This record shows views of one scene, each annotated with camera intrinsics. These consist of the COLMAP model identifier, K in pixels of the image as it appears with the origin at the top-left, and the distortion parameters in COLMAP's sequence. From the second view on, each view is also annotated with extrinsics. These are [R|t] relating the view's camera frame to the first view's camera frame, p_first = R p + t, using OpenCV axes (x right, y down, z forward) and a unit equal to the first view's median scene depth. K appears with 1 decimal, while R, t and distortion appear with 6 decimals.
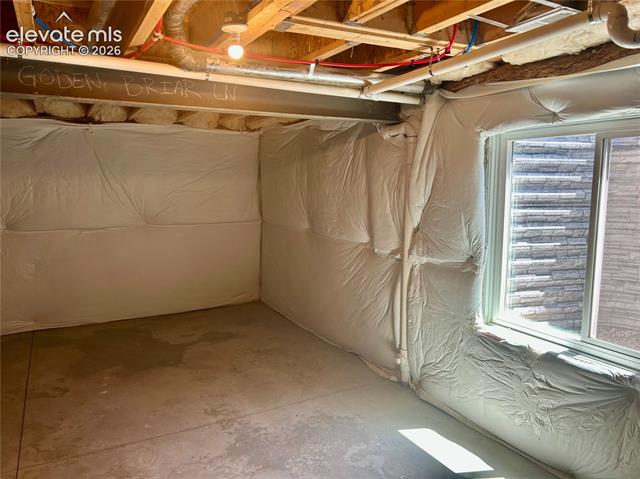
lens RADIAL K [[483.6, 0, 320.6], [0, 483.6, 242.8], [0, 0, 1]] dist [0.076347, -0.064519]
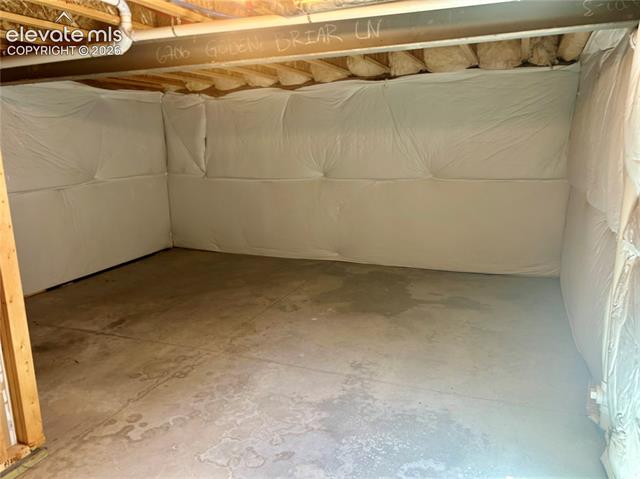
lens RADIAL K [[483.6, 0, 320.6], [0, 483.6, 242.8], [0, 0, 1]] dist [0.076347, -0.064519]
pose [[0.632339, 0.148426, -0.760341, 0.312241], [-0.078970, 0.988712, 0.127330, -0.016239], [0.770657, -0.020472, 0.636922, 0.216889]]
